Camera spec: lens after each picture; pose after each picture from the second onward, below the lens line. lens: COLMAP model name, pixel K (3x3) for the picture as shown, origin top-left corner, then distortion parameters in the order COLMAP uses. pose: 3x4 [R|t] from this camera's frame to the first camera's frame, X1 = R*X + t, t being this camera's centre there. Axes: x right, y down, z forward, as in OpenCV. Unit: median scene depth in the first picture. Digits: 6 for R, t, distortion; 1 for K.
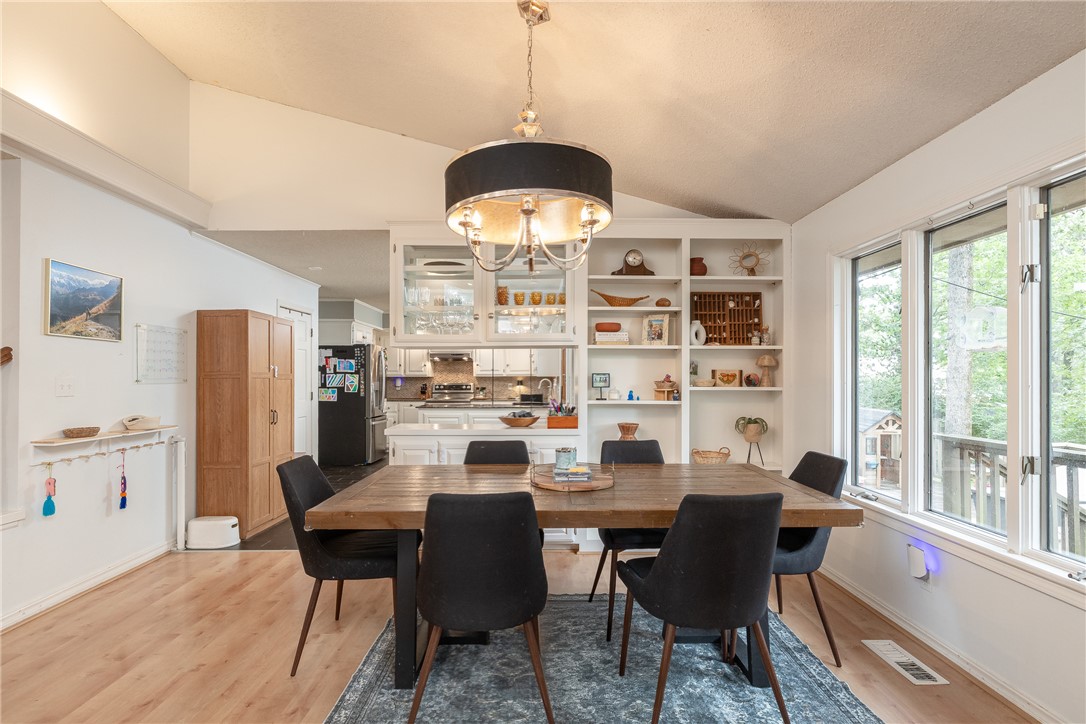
lens RADIAL K [[523.2, 0, 543.3], [0, 523.2, 375.5], [0, 0, 1]] dist [0.000684, 0.000147]
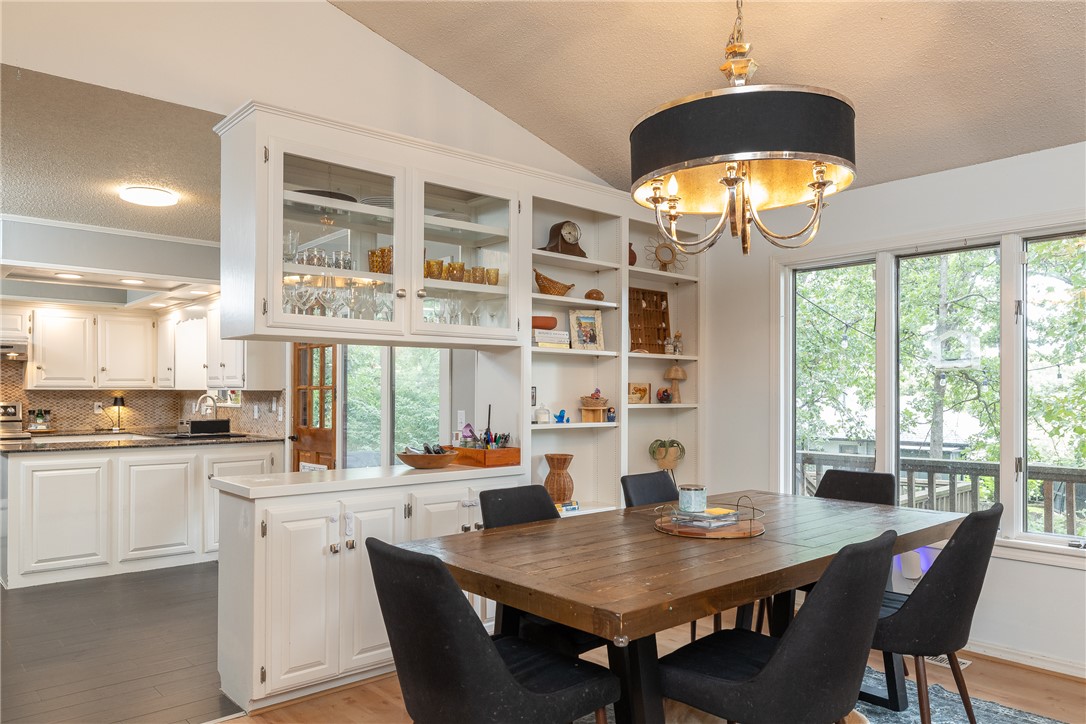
lens RADIAL K [[756.2, 0, 542.8], [0, 756.2, 391.4], [0, 0, 1]] dist [-0.005313, -0.001282]
pose [[0.760947, 0.002743, 0.648808, -0.544272], [-0.004259, 0.999991, 0.000767, 0.001940], [-0.648800, -0.003347, 0.760952, 0.201476]]
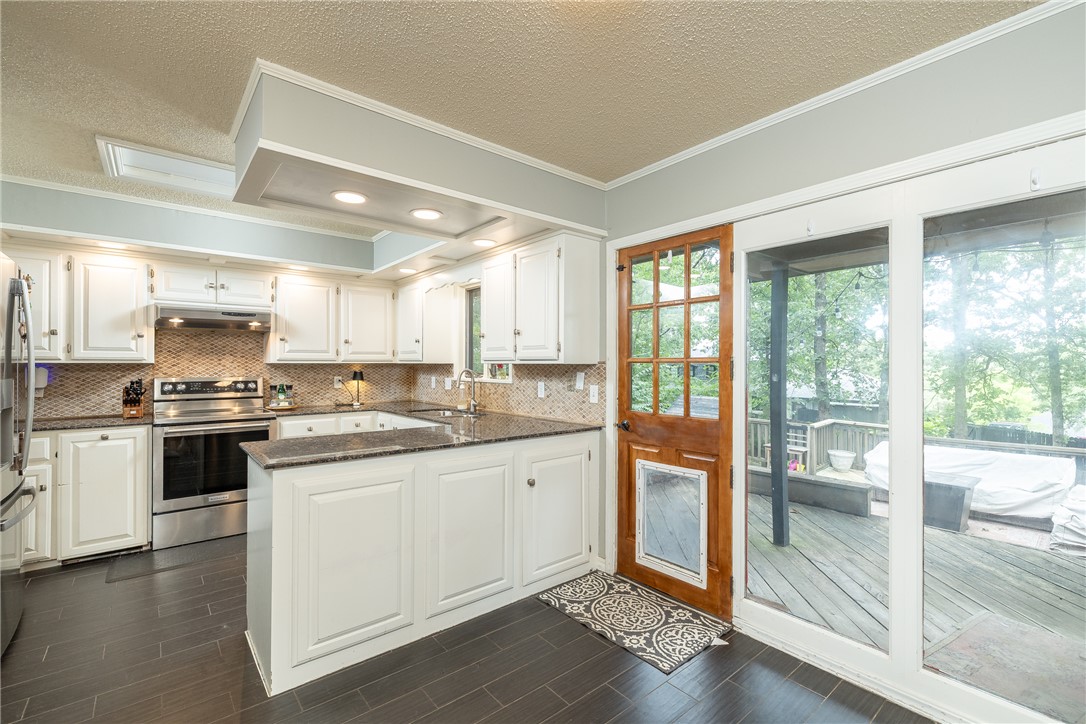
lens RADIAL K [[473.4, 0, 538.2], [0, 473.4, 367.4], [0, 0, 1]] dist [0.001437, 0.000490]
pose [[0.786020, 0.000238, 0.618202, -0.491104], [-0.004439, 0.999976, 0.005259, 0.005485], [-0.618186, -0.006878, 0.786002, 1.192257]]
